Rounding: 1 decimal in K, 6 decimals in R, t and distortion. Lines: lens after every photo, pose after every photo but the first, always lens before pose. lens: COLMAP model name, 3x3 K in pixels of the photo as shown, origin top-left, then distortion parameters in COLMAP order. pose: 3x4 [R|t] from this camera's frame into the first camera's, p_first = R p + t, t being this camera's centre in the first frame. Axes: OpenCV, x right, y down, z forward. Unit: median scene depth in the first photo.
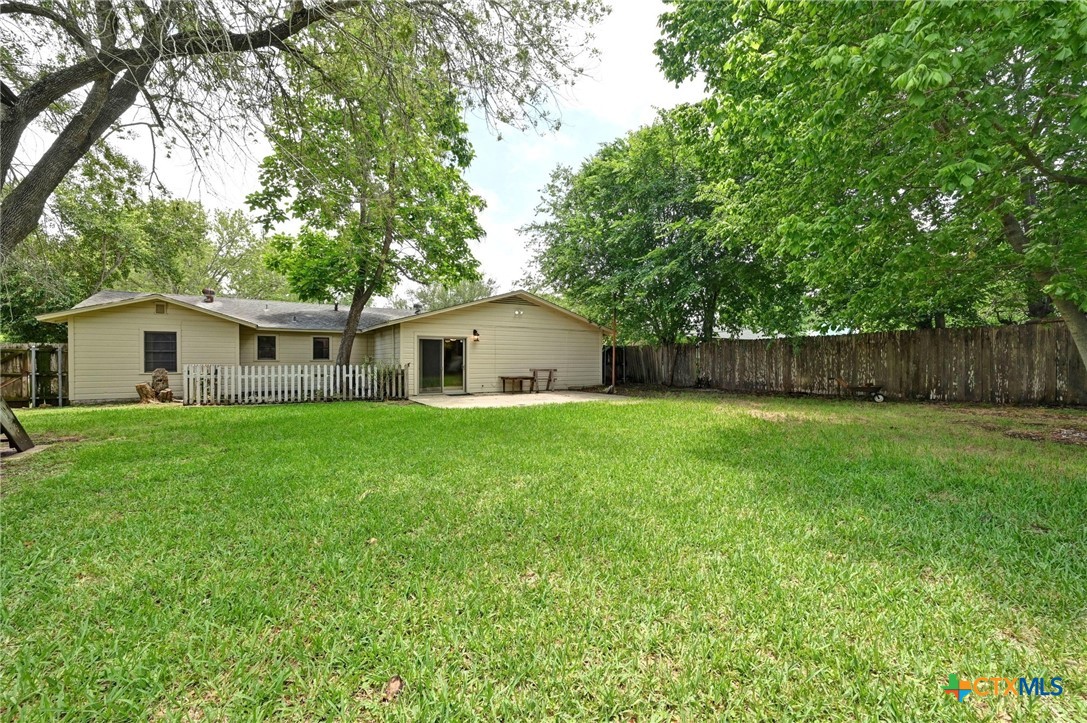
lens RADIAL K [[429.6, 0, 546.8], [0, 429.6, 362.8], [0, 0, 1]] dist [0.002670, 0.000166]
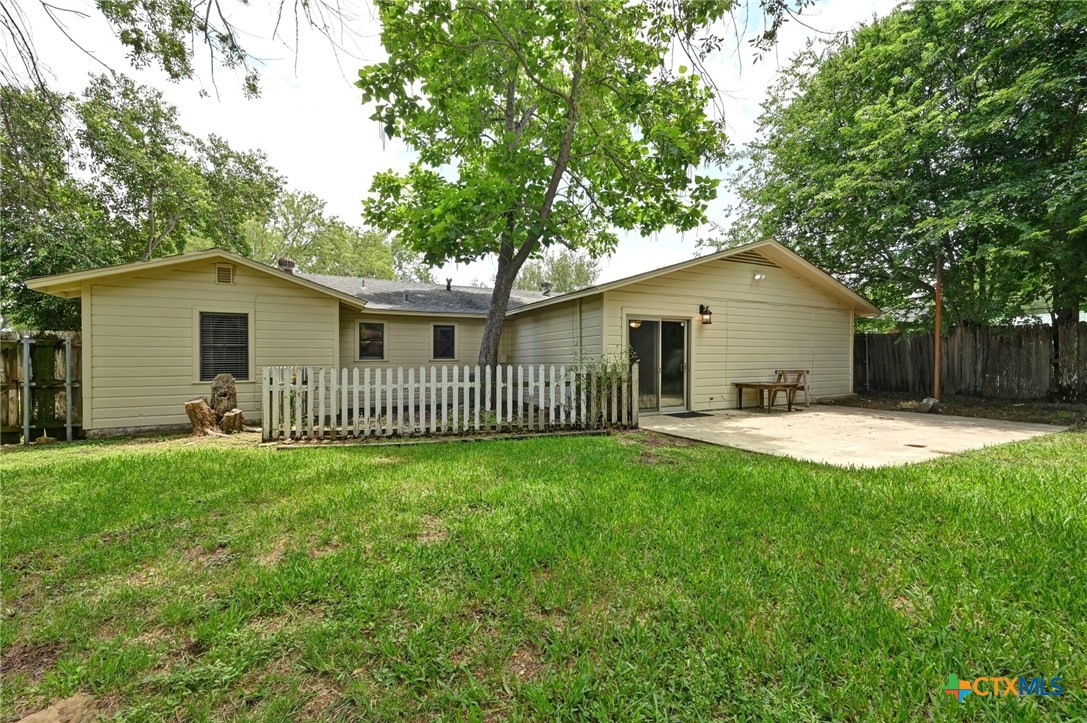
lens RADIAL K [[433.6, 0, 527.9], [0, 433.6, 360.3], [0, 0, 1]] dist [0.015662, -0.014624]
pose [[0.992593, -0.010072, -0.121068, -0.393383], [0.008696, 0.999892, -0.011890, 0.005185], [0.121175, 0.010749, 0.992573, 0.437407]]
